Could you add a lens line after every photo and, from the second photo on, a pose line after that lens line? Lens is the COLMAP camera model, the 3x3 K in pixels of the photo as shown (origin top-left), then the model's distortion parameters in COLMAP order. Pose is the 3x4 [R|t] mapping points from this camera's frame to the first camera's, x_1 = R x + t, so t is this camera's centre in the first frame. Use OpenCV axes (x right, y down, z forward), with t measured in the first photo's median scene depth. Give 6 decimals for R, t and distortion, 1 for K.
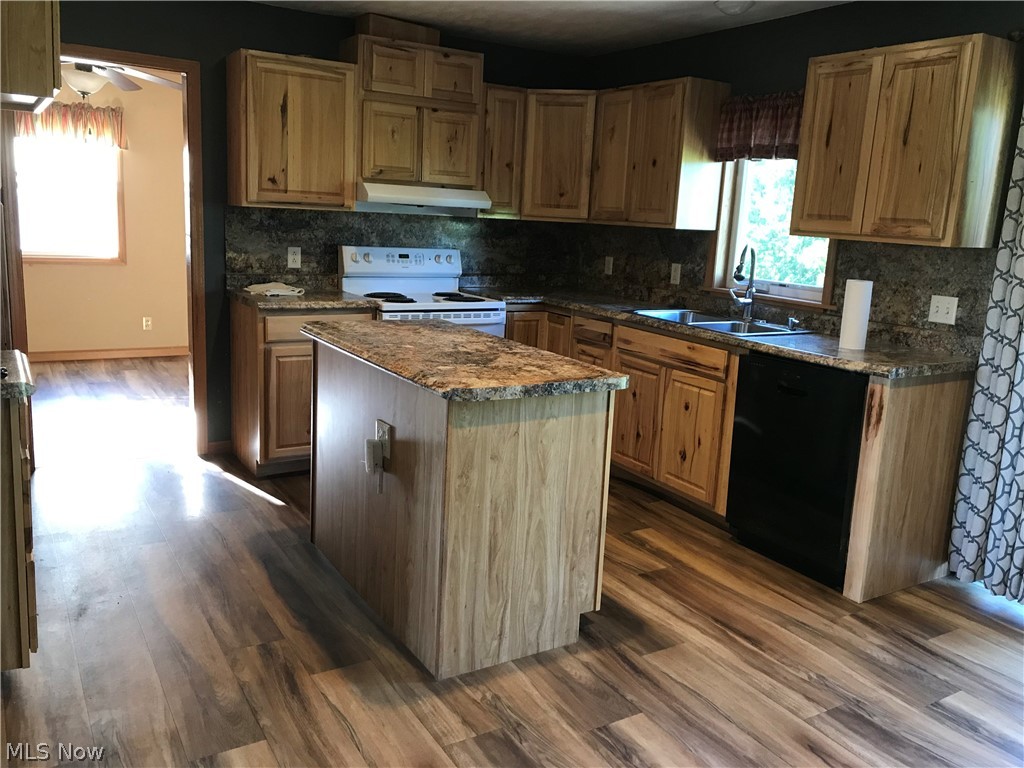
lens RADIAL K [[826.5, 0, 517.6], [0, 826.5, 376.9], [0, 0, 1]] dist [0.040355, -0.072901]
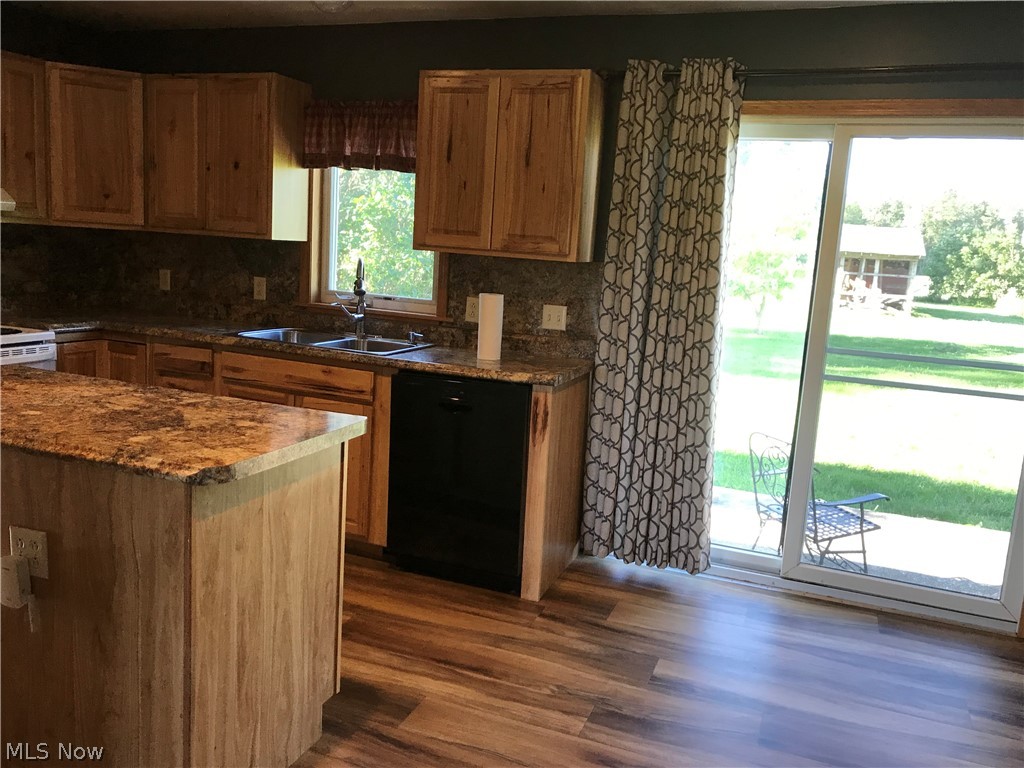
lens RADIAL K [[826.5, 0, 514.7], [0, 826.5, 376.5], [0, 0, 1]] dist [0.040355, -0.072901]
pose [[0.793606, -0.097335, 0.600595, -0.193862], [0.097122, 0.994729, 0.032877, -0.043373], [-0.600630, 0.032240, 0.798877, 0.155625]]
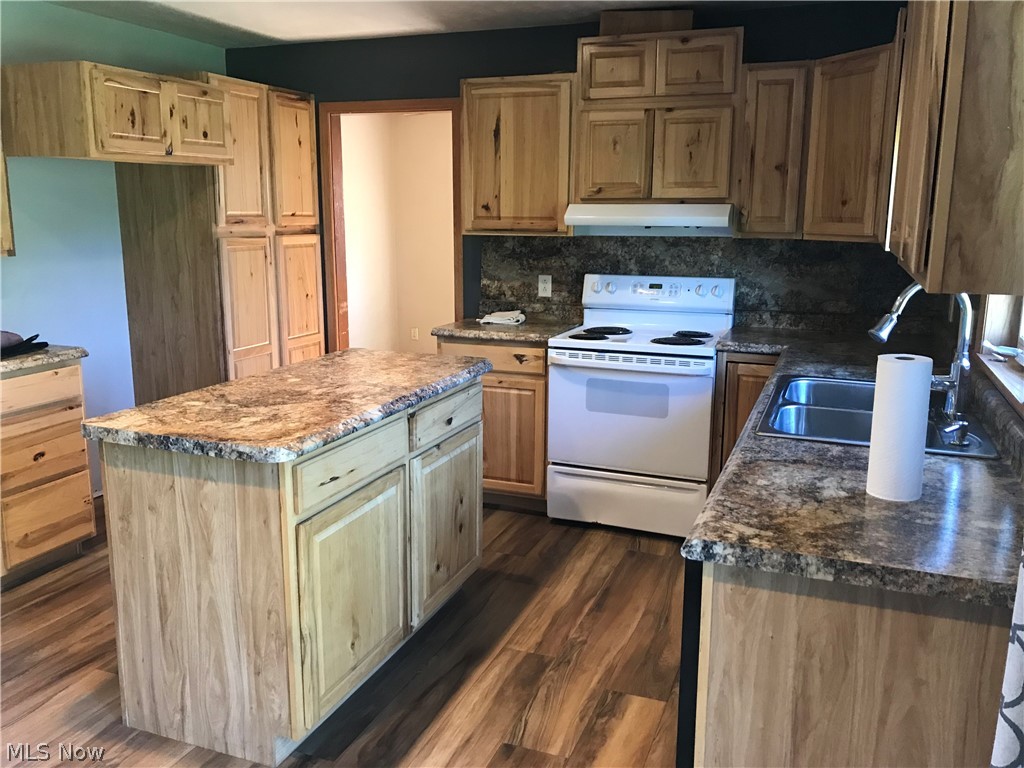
lens RADIAL K [[826.5, 0, 517.7], [0, 826.5, 385.2], [0, 0, 1]] dist [0.040355, -0.072901]
pose [[0.610227, 0.114690, -0.783881, 0.637777], [-0.131798, 0.990374, 0.042301, -0.088383], [0.781186, 0.077501, 0.619469, 0.523092]]
